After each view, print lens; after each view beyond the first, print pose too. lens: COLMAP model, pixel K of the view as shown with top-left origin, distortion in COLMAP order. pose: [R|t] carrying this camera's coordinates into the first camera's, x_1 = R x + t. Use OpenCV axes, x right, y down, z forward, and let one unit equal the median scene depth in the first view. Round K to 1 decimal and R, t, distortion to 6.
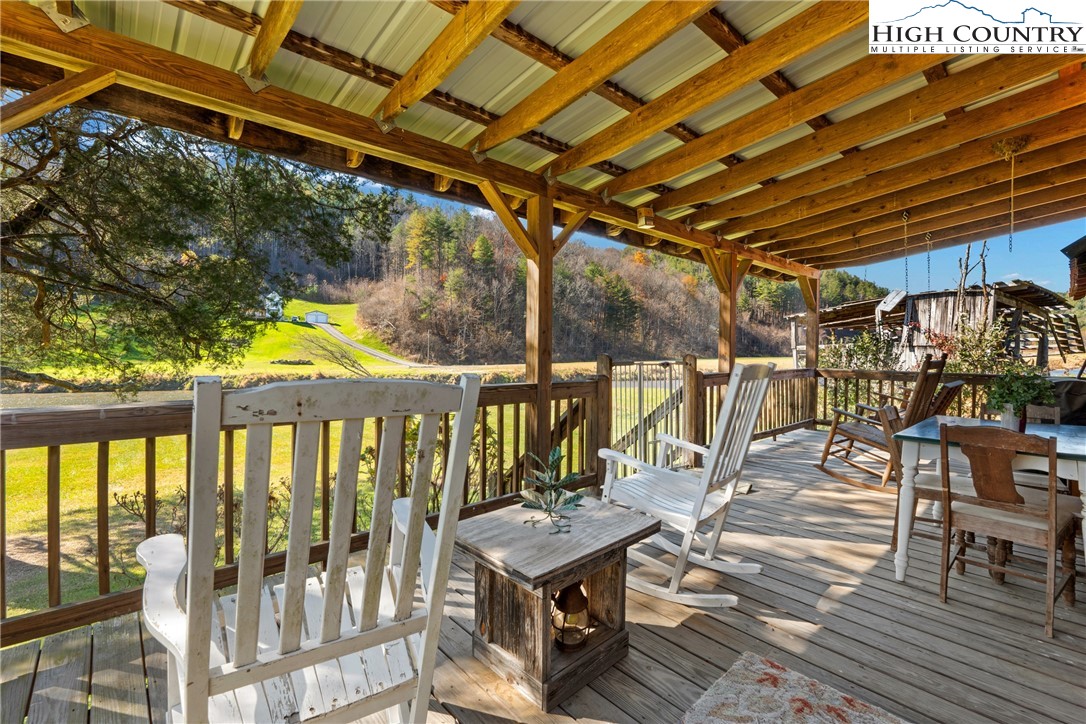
lens RADIAL K [[485.1, 0, 544.3], [0, 485.1, 348.0], [0, 0, 1]] dist [-0.001169, 0.000053]
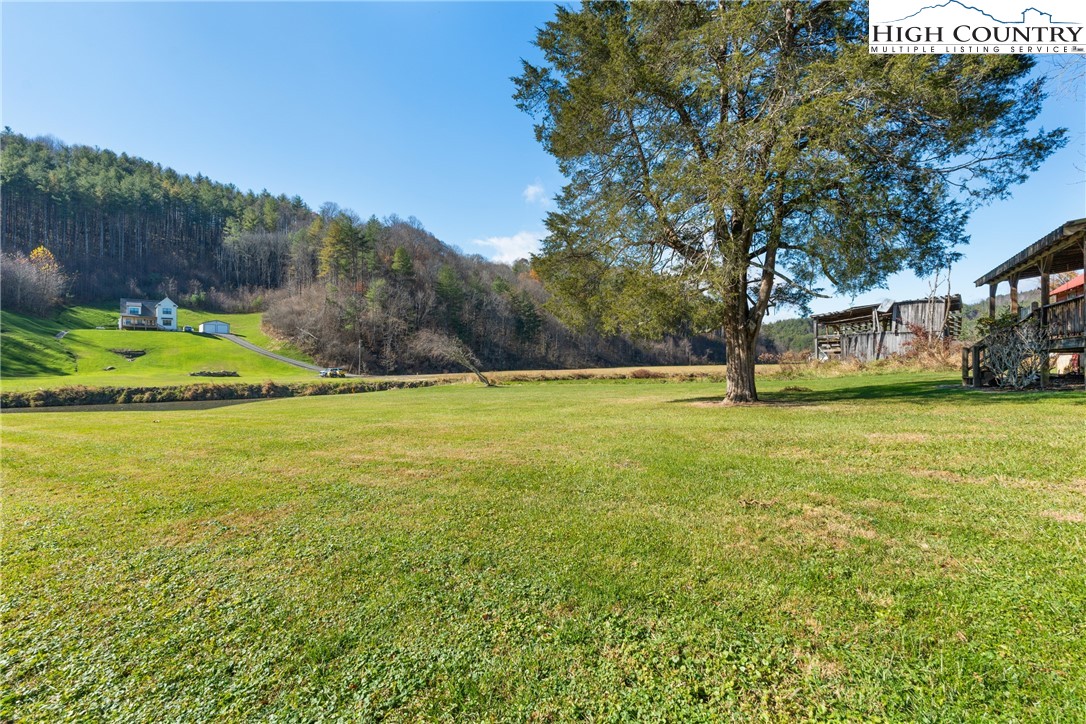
lens RADIAL K [[485.6, 0, 538.6], [0, 485.6, 363.9], [0, 0, 1]] dist [-0.000036, -0.000027]
pose [[0.964536, -0.011870, 0.263684, -0.135709], [0.012047, 0.999927, 0.000944, 0.013360], [-0.263675, 0.002266, 0.964609, -0.046066]]
